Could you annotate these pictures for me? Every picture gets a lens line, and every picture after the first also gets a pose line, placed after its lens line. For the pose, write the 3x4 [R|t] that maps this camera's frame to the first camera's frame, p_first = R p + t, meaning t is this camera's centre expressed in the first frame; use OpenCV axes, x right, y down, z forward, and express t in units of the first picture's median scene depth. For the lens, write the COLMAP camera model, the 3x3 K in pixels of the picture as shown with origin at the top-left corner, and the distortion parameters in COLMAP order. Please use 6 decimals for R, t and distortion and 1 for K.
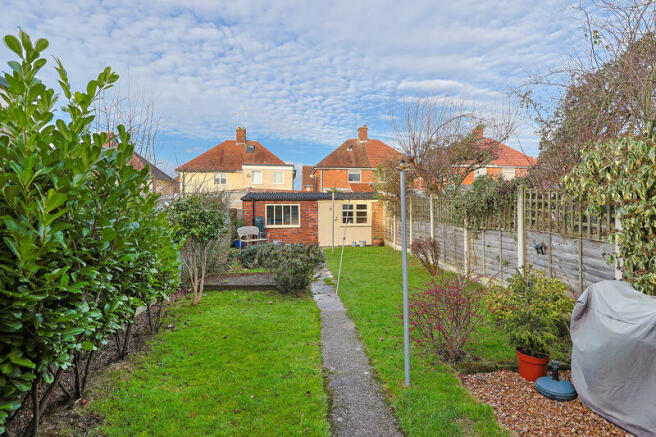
lens RADIAL K [[373.1, 0, 336.5], [0, 373.1, 216.4], [0, 0, 1]] dist [0.018309, -0.003334]
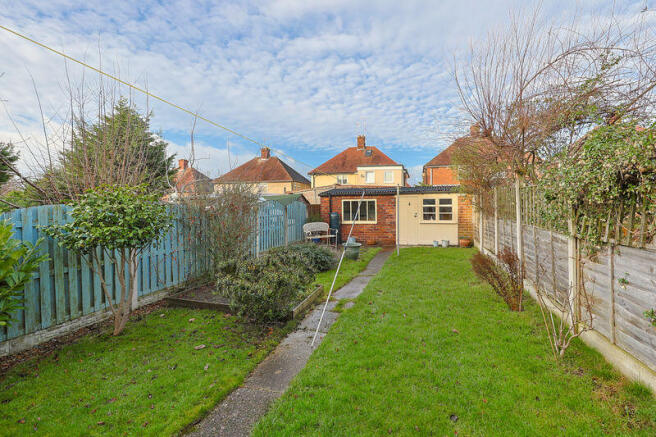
lens RADIAL K [[300.0, 0, 350.2], [0, 300.0, 209.4], [0, 0, 1]] dist [0.011079, -0.001575]
pose [[0.935368, -0.001004, -0.353675, 0.109231], [-0.001173, 0.999982, -0.005940, -0.002676], [0.353674, 0.005971, 0.935350, 0.261473]]
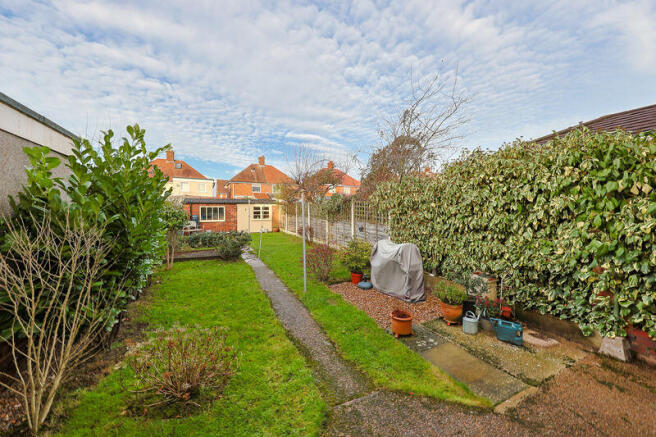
lens RADIAL K [[237.6, 0, 329.2], [0, 237.6, 212.6], [0, 0, 1]] dist [-0.000155, -0.000010]
pose [[0.937115, 0.000034, 0.349022, -0.035977], [0.002549, 0.999973, -0.006941, 0.000426], [-0.349013, 0.007395, 0.937089, -0.075430]]
